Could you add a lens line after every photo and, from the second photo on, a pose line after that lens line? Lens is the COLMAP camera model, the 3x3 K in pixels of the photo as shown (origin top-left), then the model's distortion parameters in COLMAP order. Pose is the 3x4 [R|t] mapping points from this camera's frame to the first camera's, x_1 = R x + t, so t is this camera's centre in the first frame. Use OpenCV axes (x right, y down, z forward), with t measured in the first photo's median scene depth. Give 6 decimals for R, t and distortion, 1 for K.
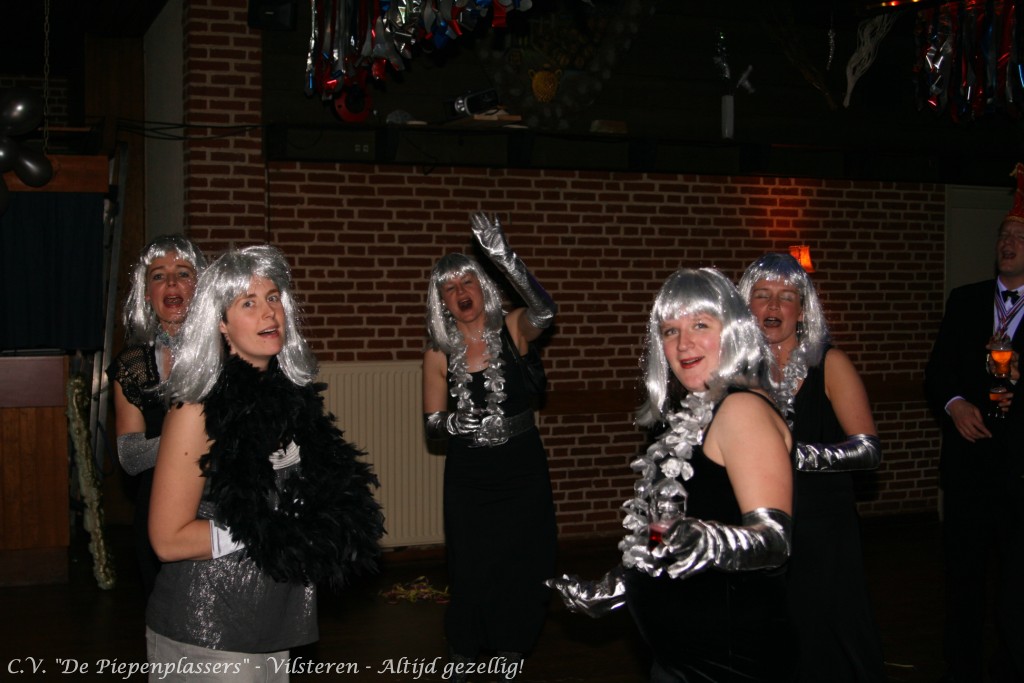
lens RADIAL K [[1402.9, 0, 516.6], [0, 1402.9, 342.1], [0, 0, 1]] dist [-0.094565, 0.000000]
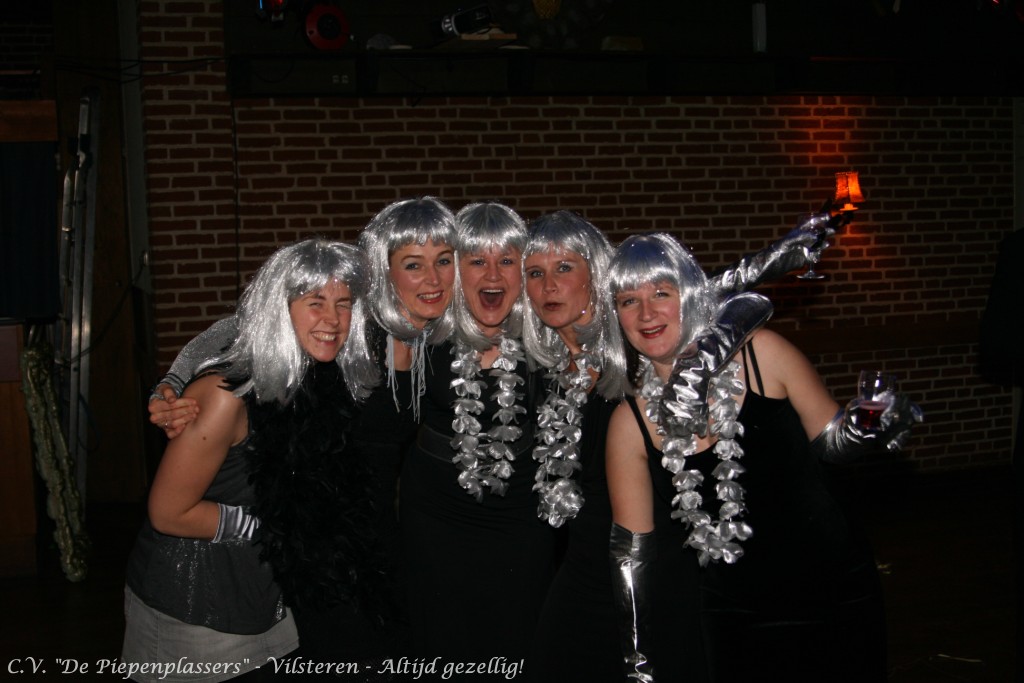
lens RADIAL K [[1402.9, 0, 511.4], [0, 1402.9, 342.4], [0, 0, 1]] dist [-0.094565, 0.000000]
pose [[0.997988, -0.030052, -0.055829, 0.037266], [0.032420, 0.998591, 0.042002, -0.005353], [0.054488, -0.043727, 0.997556, 0.105290]]
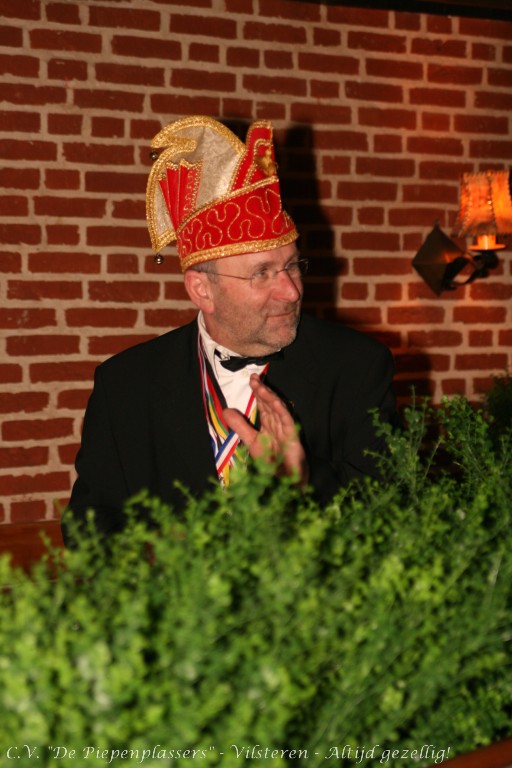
lens RADIAL K [[2106.7, 0, 256.6], [0, 2106.7, 385.8], [0, 0, 1]] dist [0.181028, 0.000000]
pose [[0.962283, -0.014963, 0.271639, -0.043972], [0.015727, 0.999876, -0.000636, -0.003600], [-0.271596, 0.004884, 0.962399, 0.401492]]
